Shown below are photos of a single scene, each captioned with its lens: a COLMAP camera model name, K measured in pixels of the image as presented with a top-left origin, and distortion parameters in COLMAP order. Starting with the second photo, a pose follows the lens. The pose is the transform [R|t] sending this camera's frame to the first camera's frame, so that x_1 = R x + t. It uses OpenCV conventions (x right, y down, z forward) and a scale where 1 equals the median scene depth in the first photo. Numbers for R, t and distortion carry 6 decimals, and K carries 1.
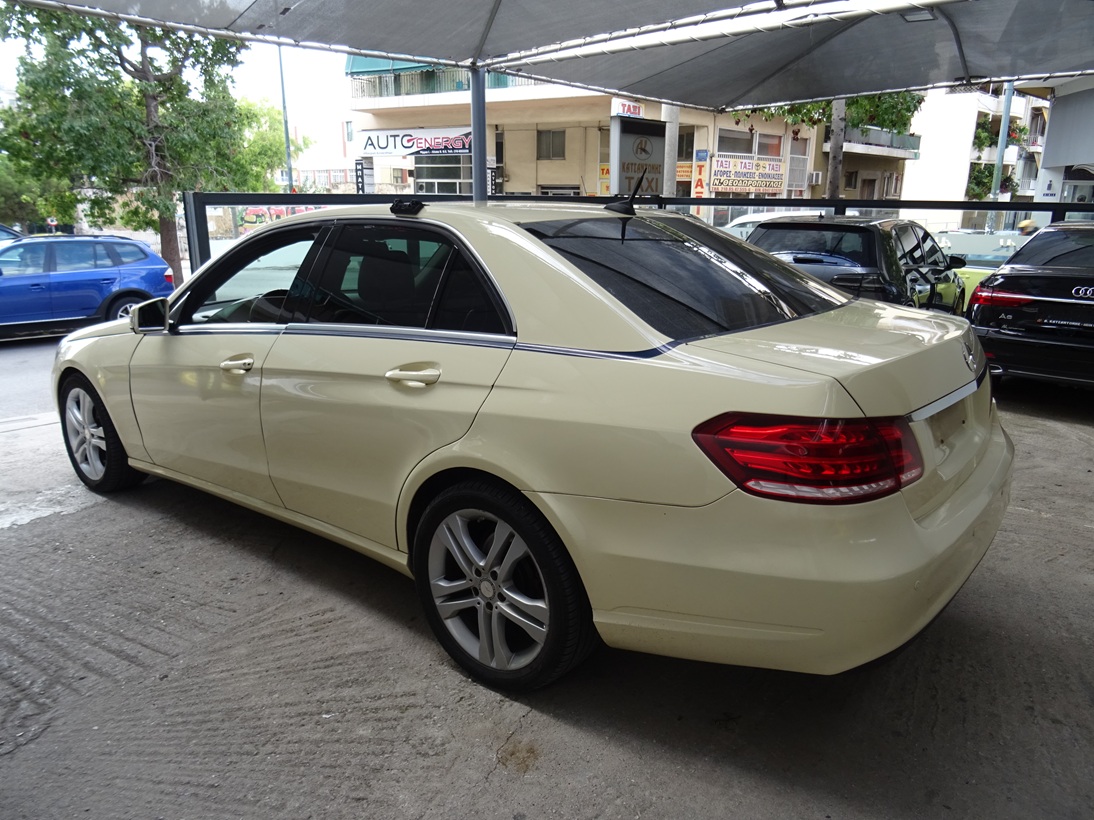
lens RADIAL K [[830.4, 0, 527.0], [0, 830.4, 413.0], [0, 0, 1]] dist [-0.001203, 0.001624]
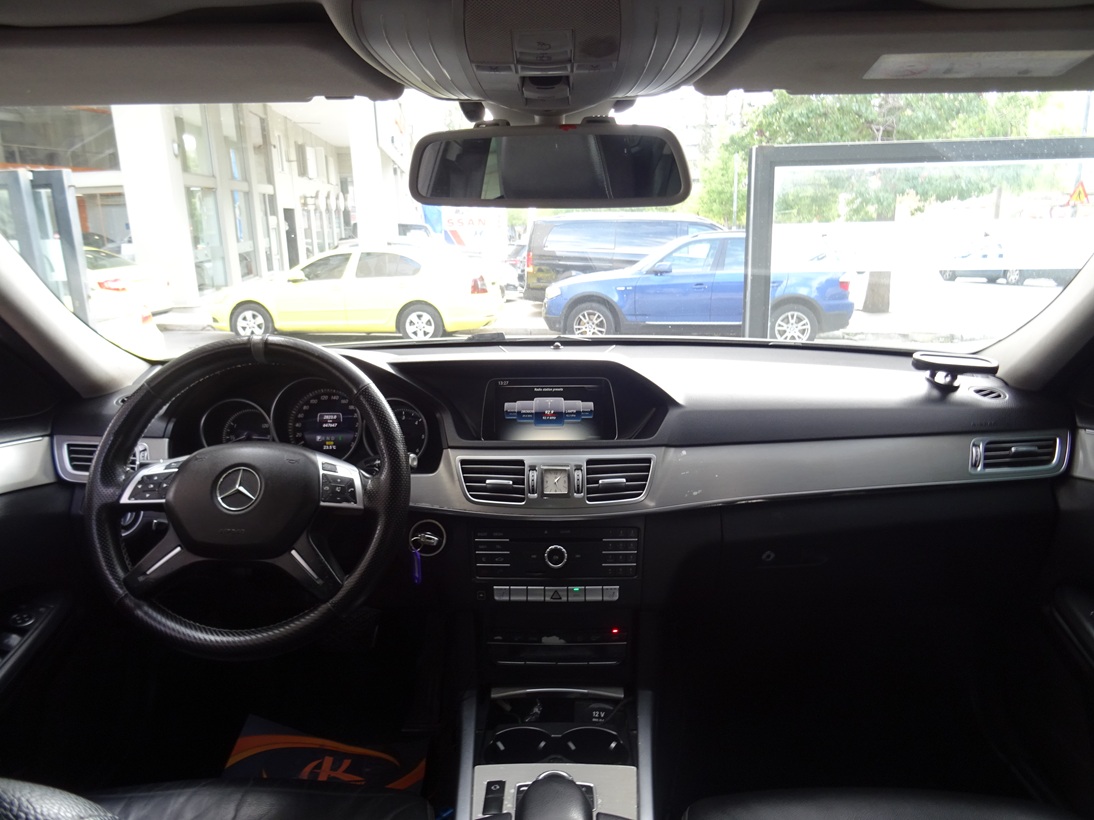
lens RADIAL K [[777.1, 0, 547.0], [0, 777.1, 410.0], [0, 0, 1]] dist [-0.002067, 0.004344]
pose [[0.637881, 0.171256, -0.750853, -0.017044], [-0.170410, 0.982181, 0.079248, -0.040780], [0.751045, 0.077401, 0.655698, 0.228470]]
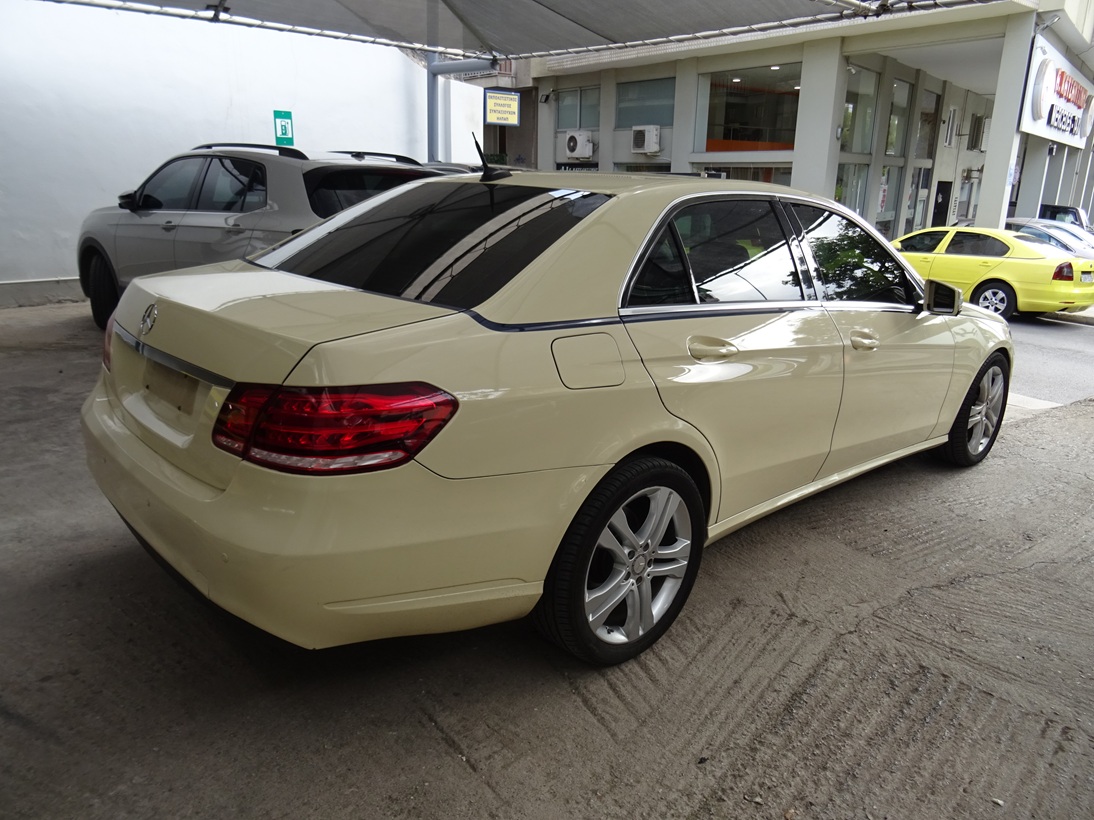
lens RADIAL K [[777.1, 0, 547.0], [0, 777.1, 410.0], [0, 0, 1]] dist [-0.002067, 0.004344]
pose [[-0.115236, 0.278743, -0.953427, 0.202064], [-0.268847, 0.915247, 0.300075, -0.055431], [0.956264, 0.290906, -0.030531, 0.225336]]
